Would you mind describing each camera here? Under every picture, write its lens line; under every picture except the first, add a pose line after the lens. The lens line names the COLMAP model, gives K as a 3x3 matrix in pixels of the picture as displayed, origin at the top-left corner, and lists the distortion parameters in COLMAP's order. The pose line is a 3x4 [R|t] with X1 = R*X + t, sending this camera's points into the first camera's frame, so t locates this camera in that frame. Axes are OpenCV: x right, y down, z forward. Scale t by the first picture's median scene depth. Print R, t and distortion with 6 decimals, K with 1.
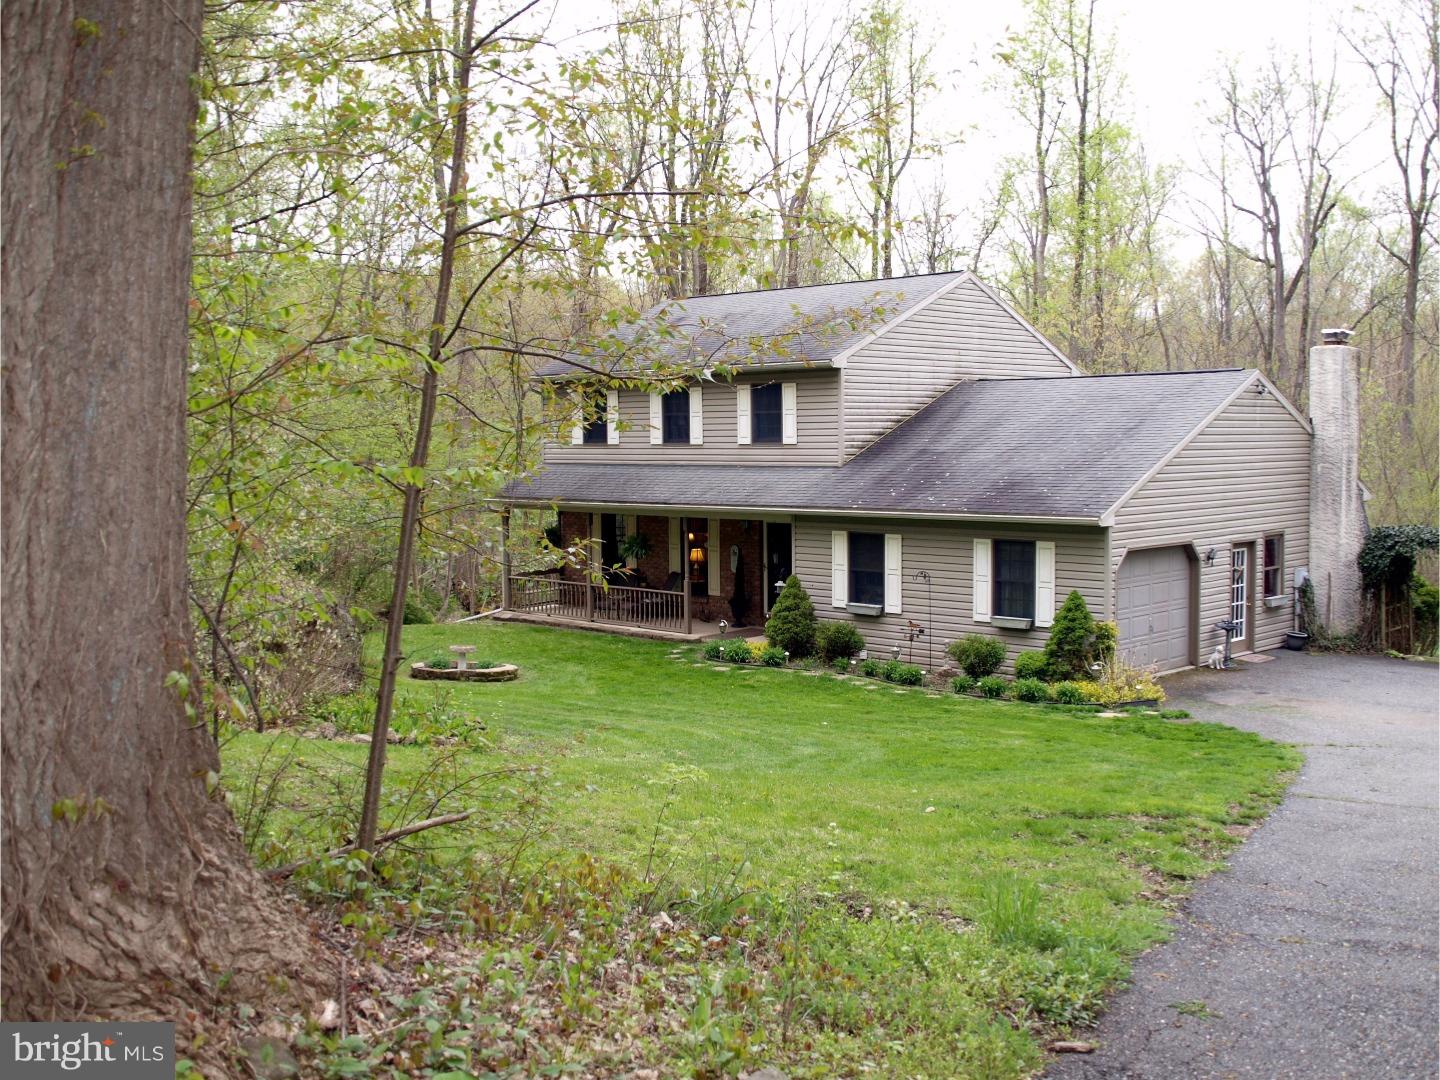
lens RADIAL K [[1524.1, 0, 720.0], [0, 1524.1, 540.0], [0, 0, 1]] dist [-0.169091, 0.181011]
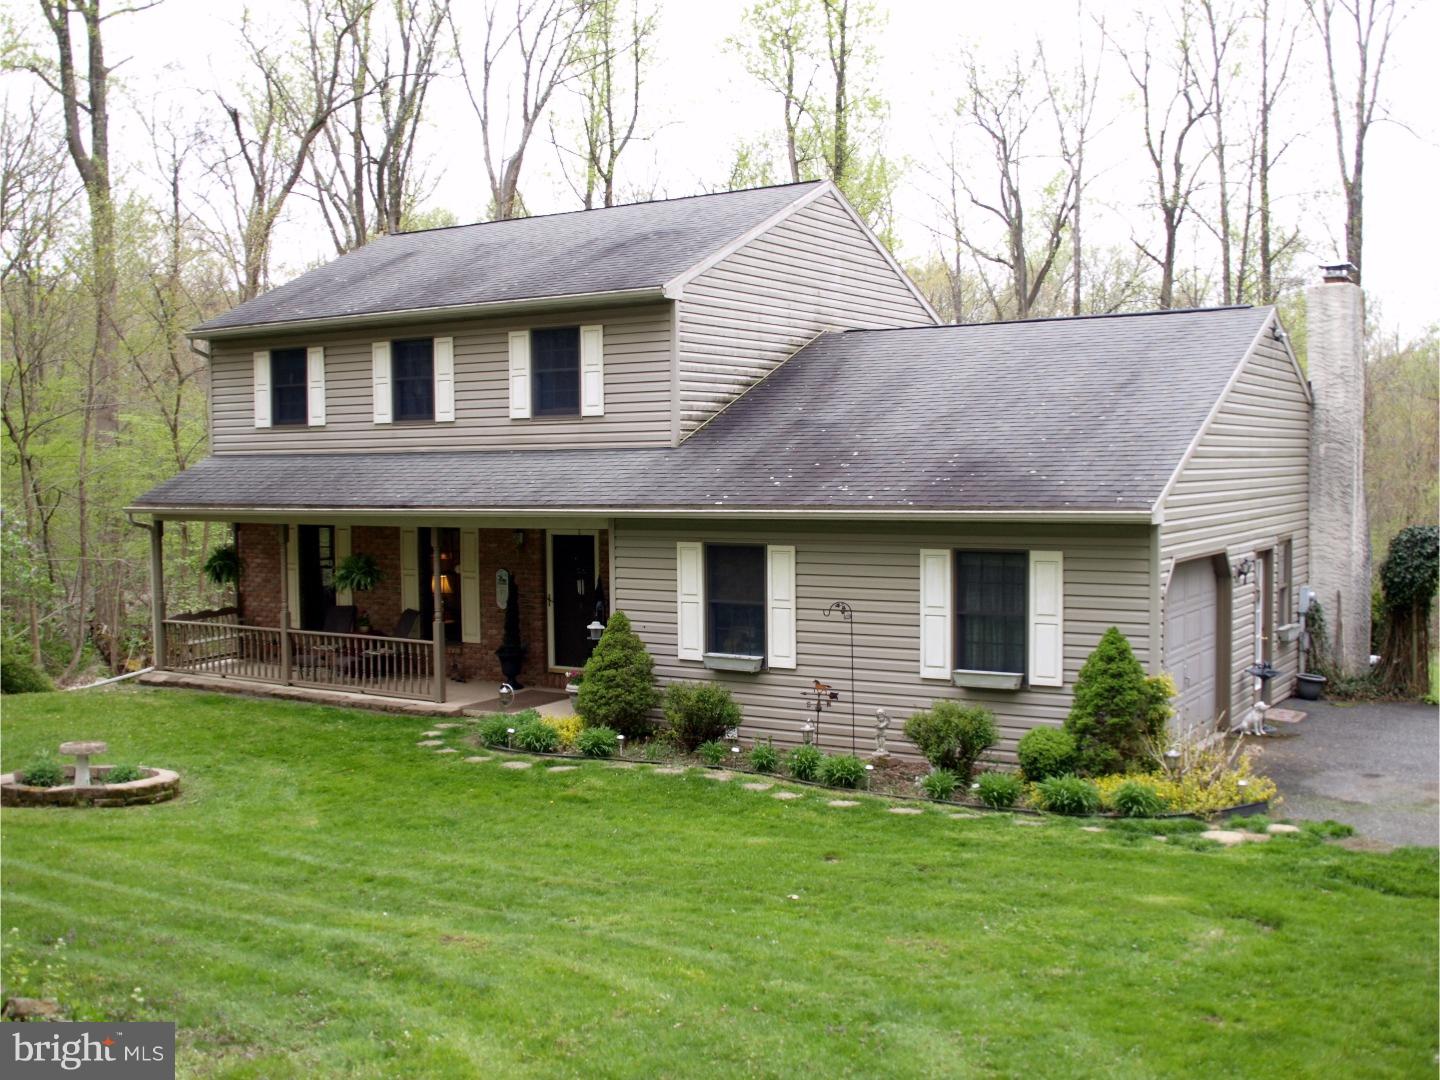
lens RADIAL K [[1524.1, 0, 720.0], [0, 1524.1, 540.0], [0, 0, 1]] dist [-0.169091, 0.181011]
pose [[0.976235, -0.011895, 0.216387, -0.048724], [0.016172, 0.999707, -0.018003, 0.004993], [-0.216109, 0.021075, 0.976142, 0.360981]]
